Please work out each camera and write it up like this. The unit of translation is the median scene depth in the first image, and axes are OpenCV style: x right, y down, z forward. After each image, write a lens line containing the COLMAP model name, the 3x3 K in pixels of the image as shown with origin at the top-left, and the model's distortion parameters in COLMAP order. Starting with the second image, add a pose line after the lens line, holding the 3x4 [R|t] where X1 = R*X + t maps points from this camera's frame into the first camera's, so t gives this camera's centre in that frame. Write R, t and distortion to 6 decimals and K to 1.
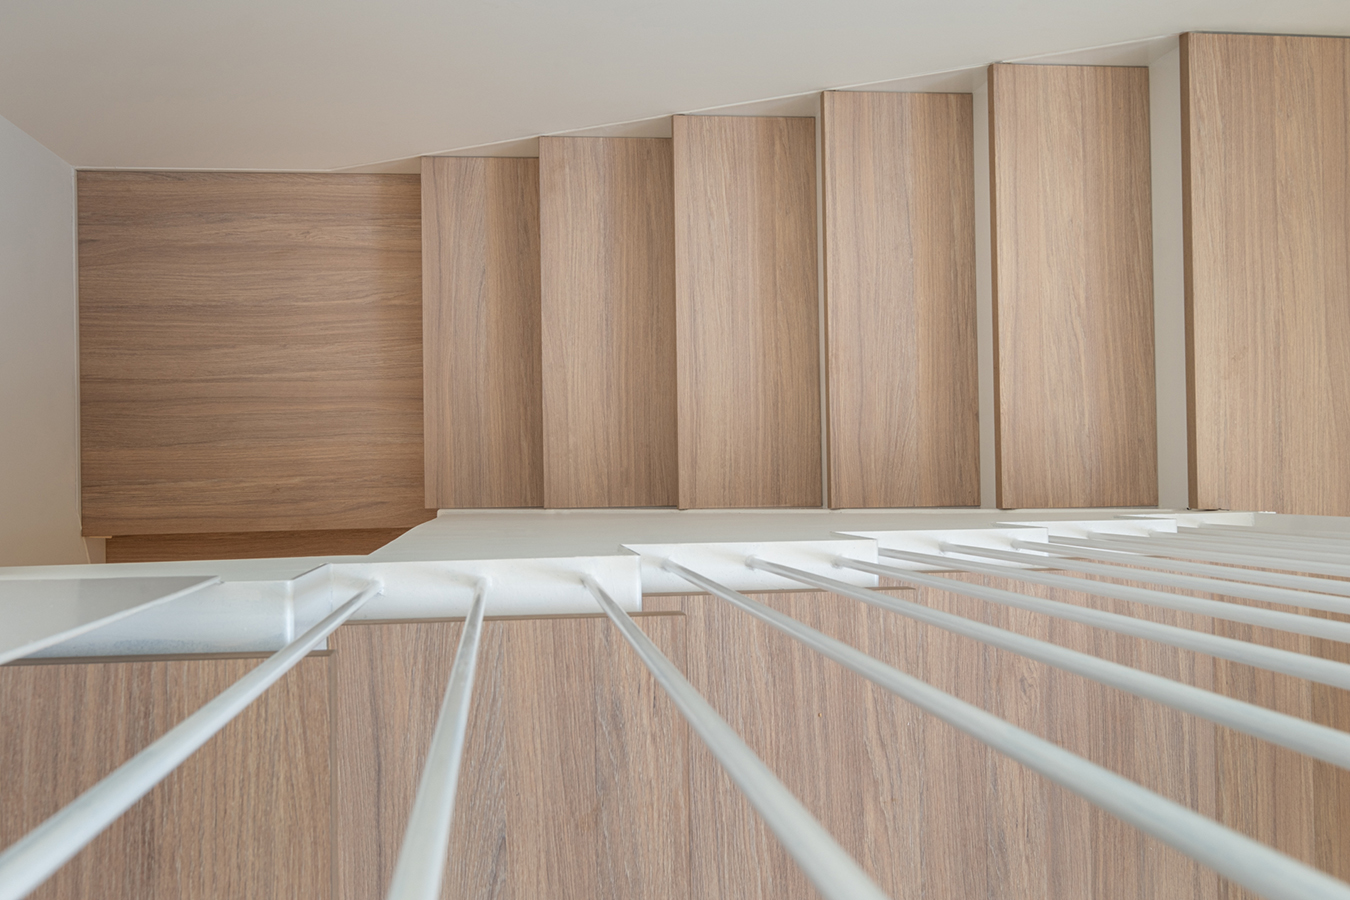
lens RADIAL K [[1301.2, 0, 675.9], [0, 1301.2, 451.9], [0, 0, 1]] dist [0.004840, 0.000000]
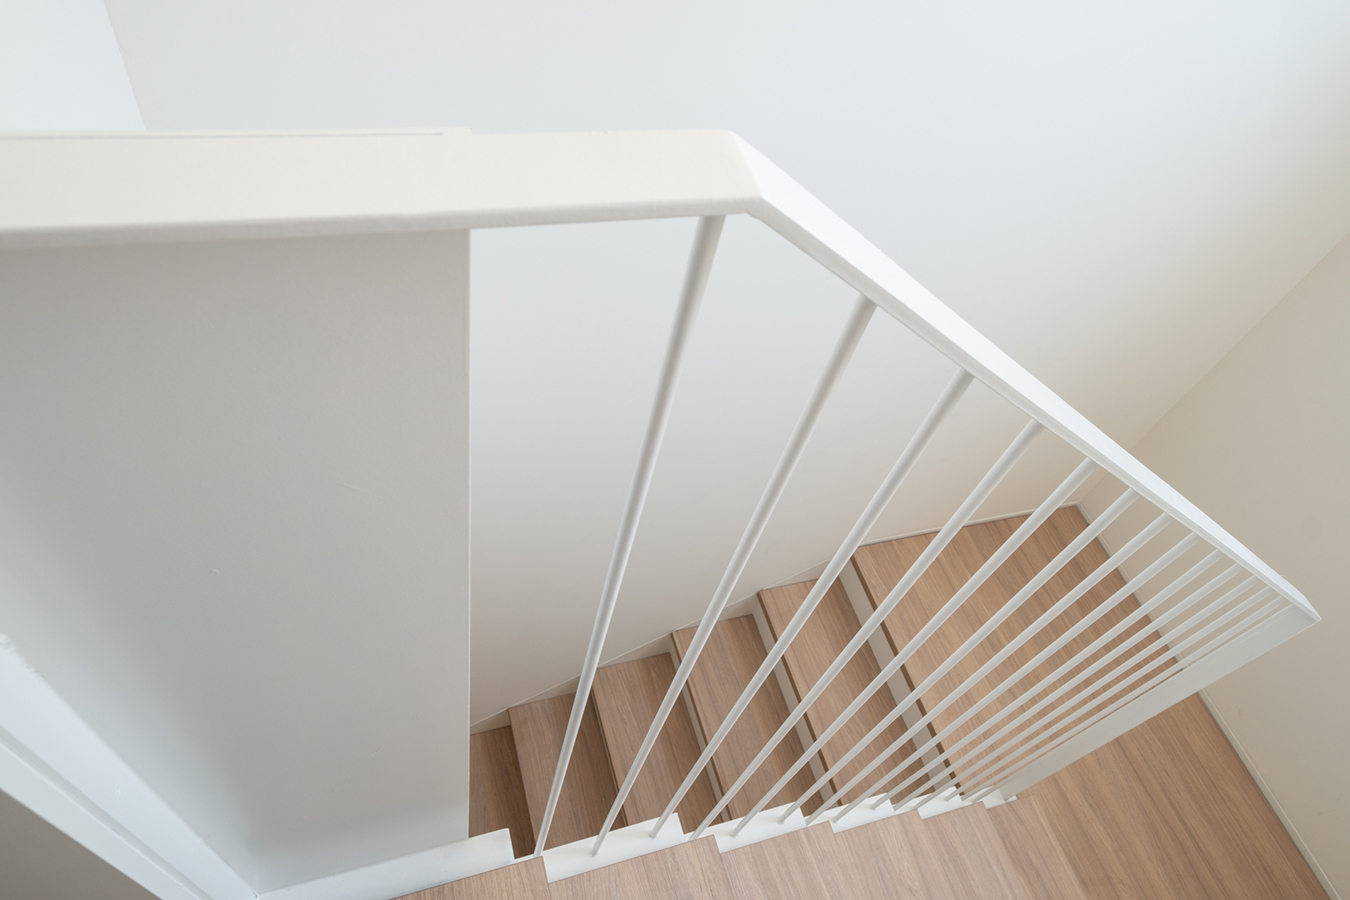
lens RADIAL K [[887.8, 0, 674.0], [0, 887.8, 450.2], [0, 0, 1]] dist [0.000724, 0.000210]
pose [[0.957565, -0.193152, 0.213919, -0.091190], [0.278976, 0.807588, -0.519590, 0.144260], [-0.072398, 0.557220, 0.827203, -0.119589]]
